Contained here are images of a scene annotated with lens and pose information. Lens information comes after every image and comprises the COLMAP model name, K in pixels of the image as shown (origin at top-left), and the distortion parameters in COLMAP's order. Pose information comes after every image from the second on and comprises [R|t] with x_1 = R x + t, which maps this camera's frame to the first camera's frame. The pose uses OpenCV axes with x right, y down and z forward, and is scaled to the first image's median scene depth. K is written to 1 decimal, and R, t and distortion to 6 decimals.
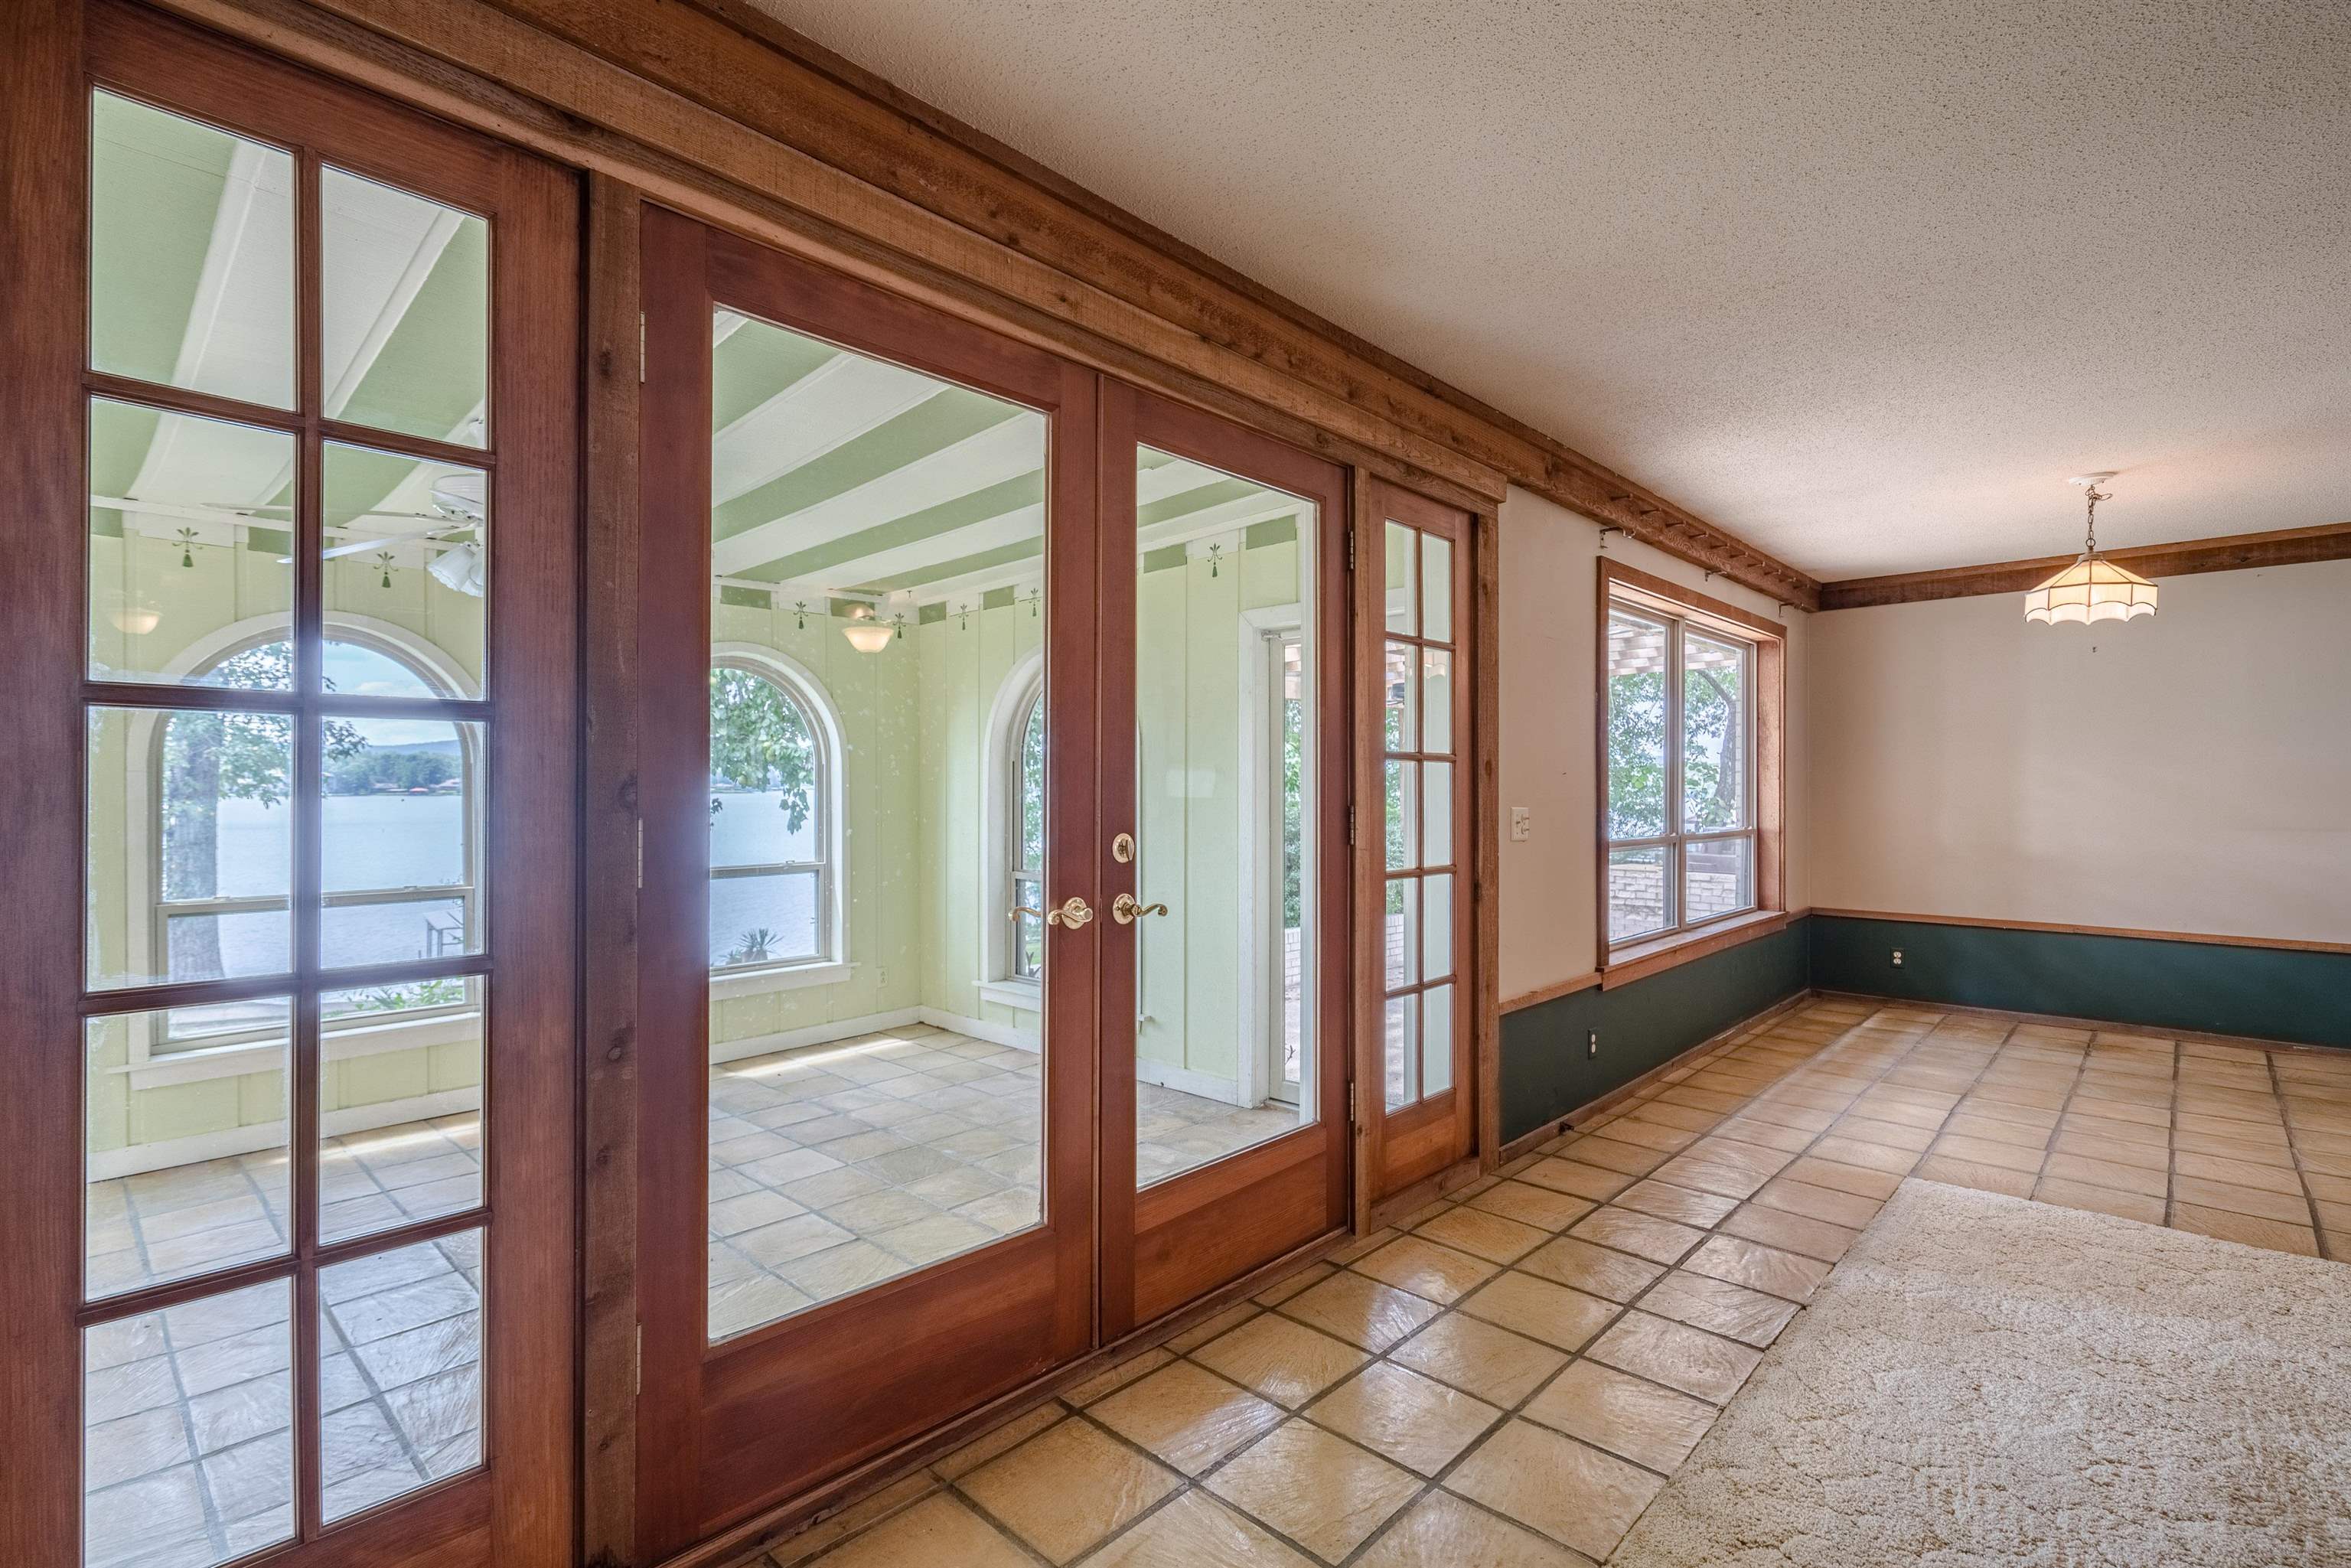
lens RADIAL K [[1087.4, 0, 1161.1], [0, 1087.4, 799.6], [0, 0, 1]] dist [-0.012904, -0.000821]
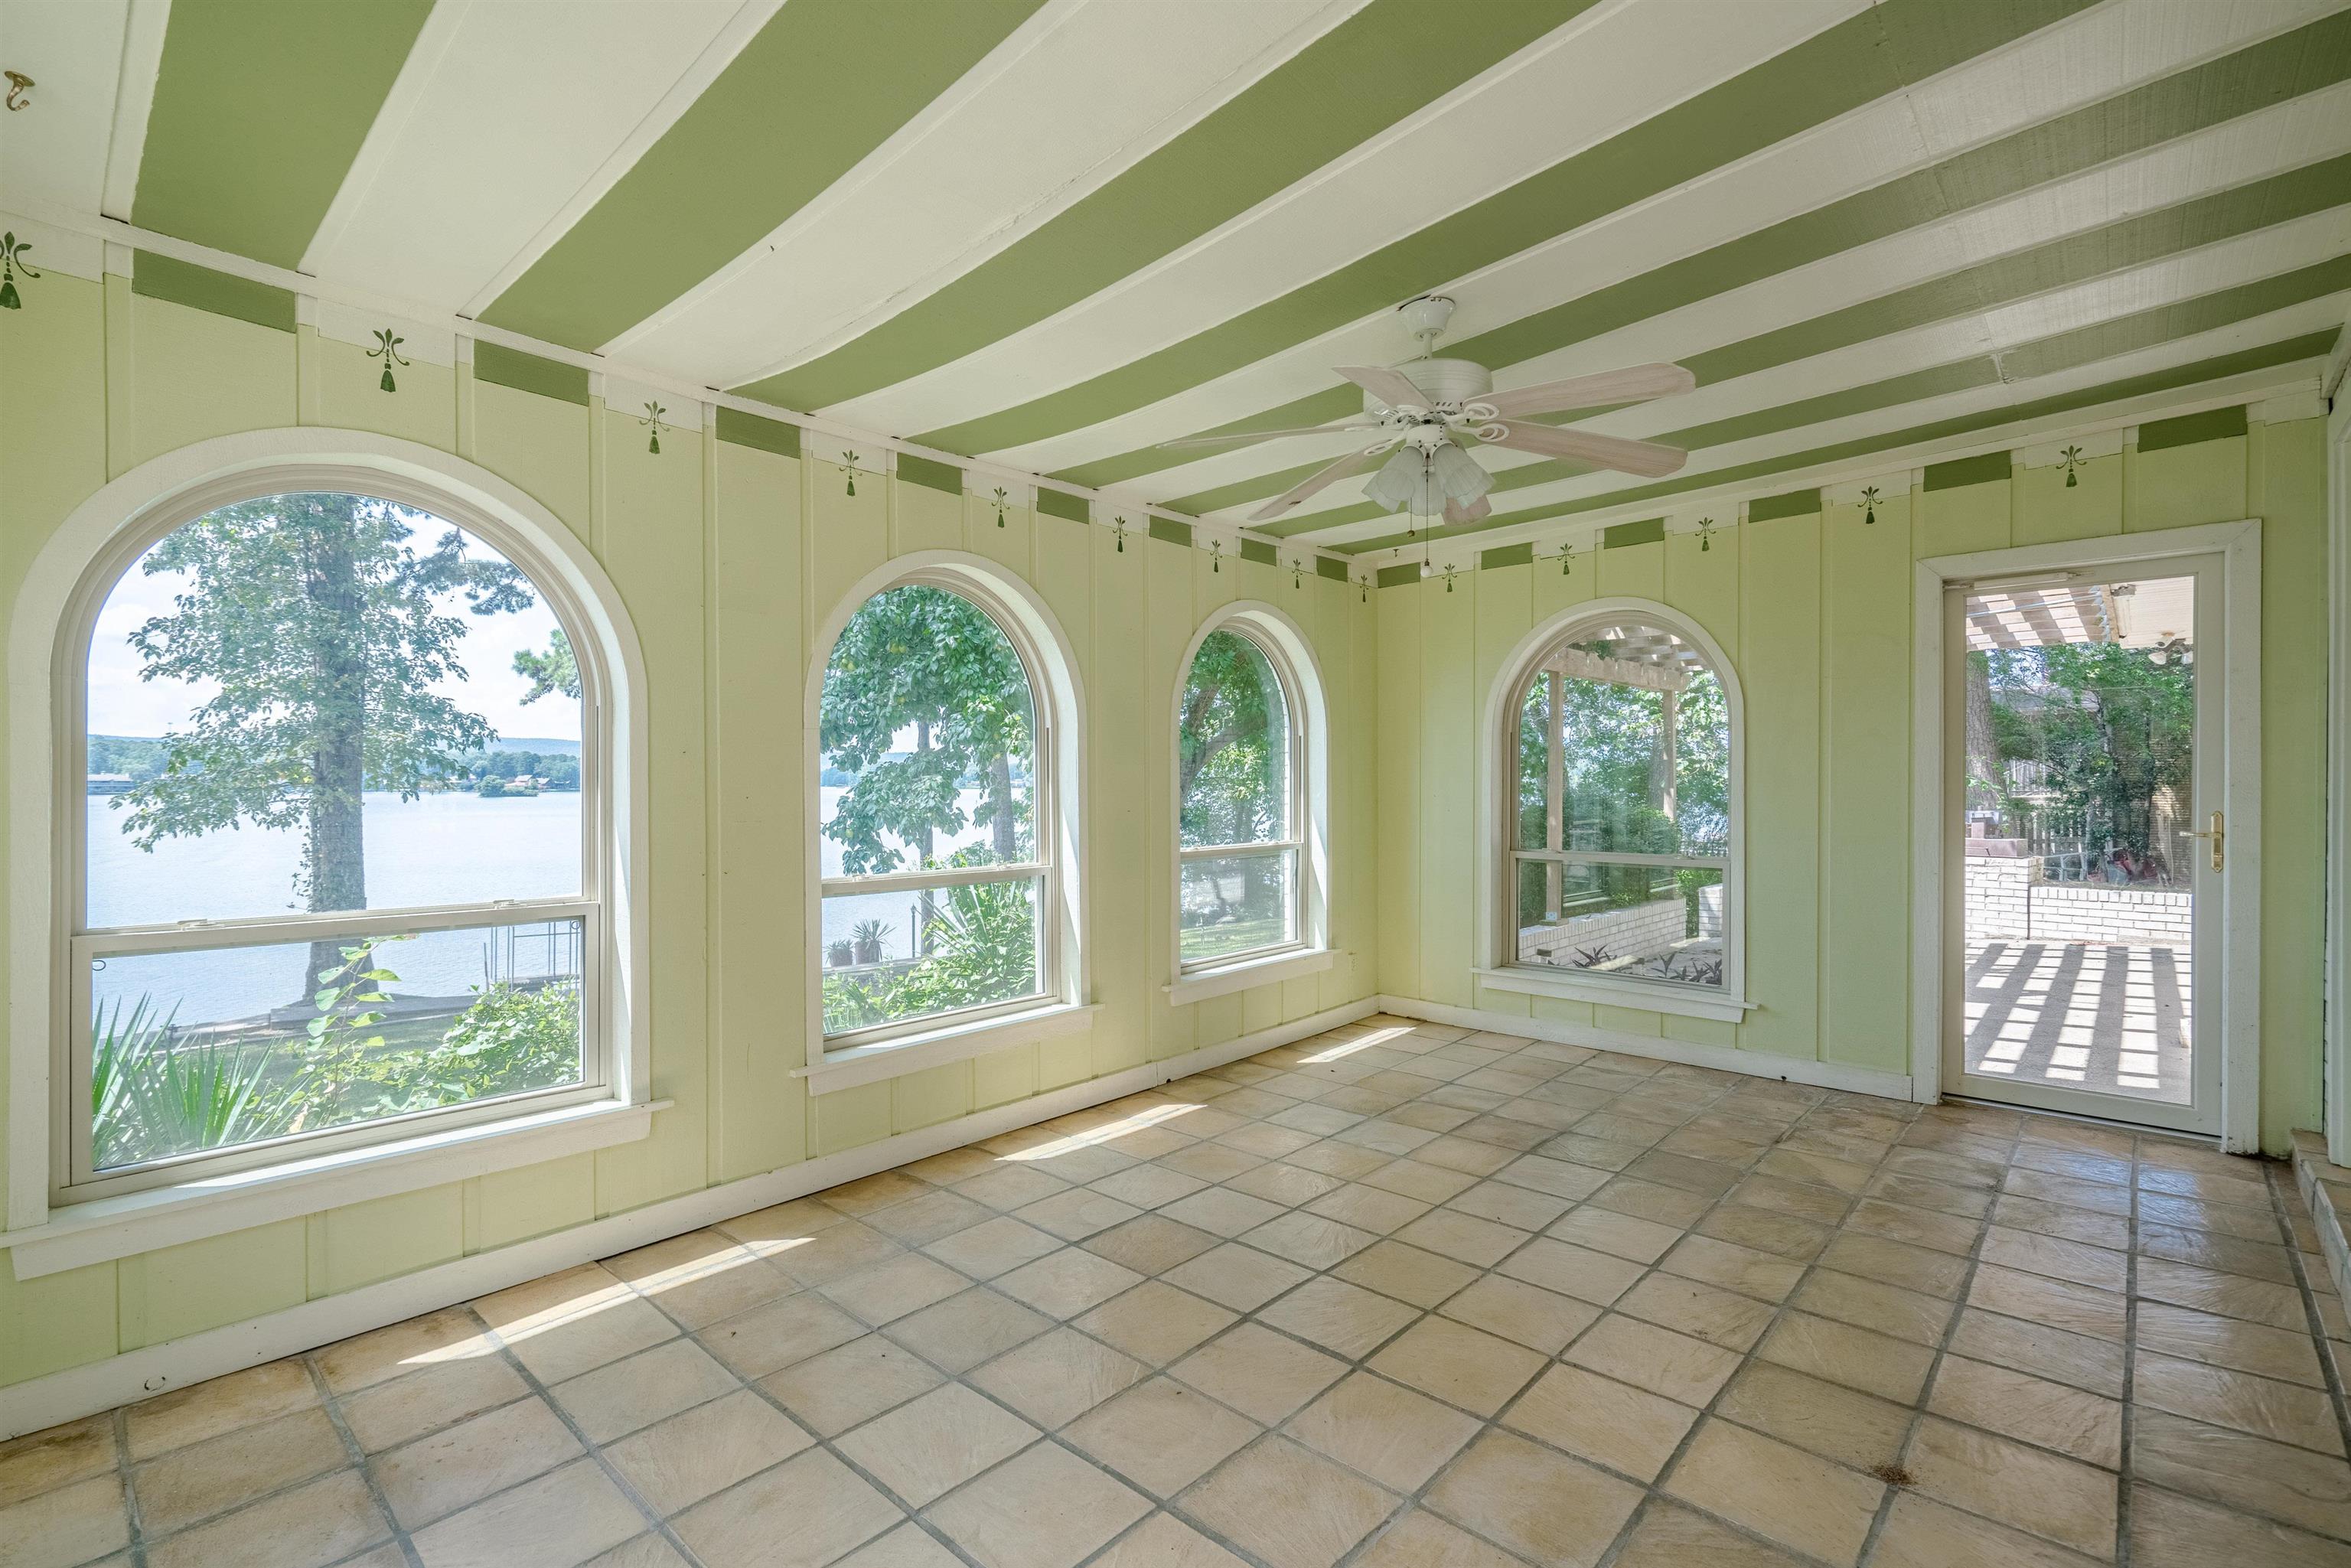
lens RADIAL K [[1087.4, 0, 1187.2], [0, 1087.4, 776.3], [0, 0, 1]] dist [-0.012904, -0.000821]
pose [[0.999988, -0.001447, 0.004761, -0.531799], [0.001516, 0.999894, -0.014487, 0.020927], [-0.004739, 0.014494, 0.999884, 0.094344]]
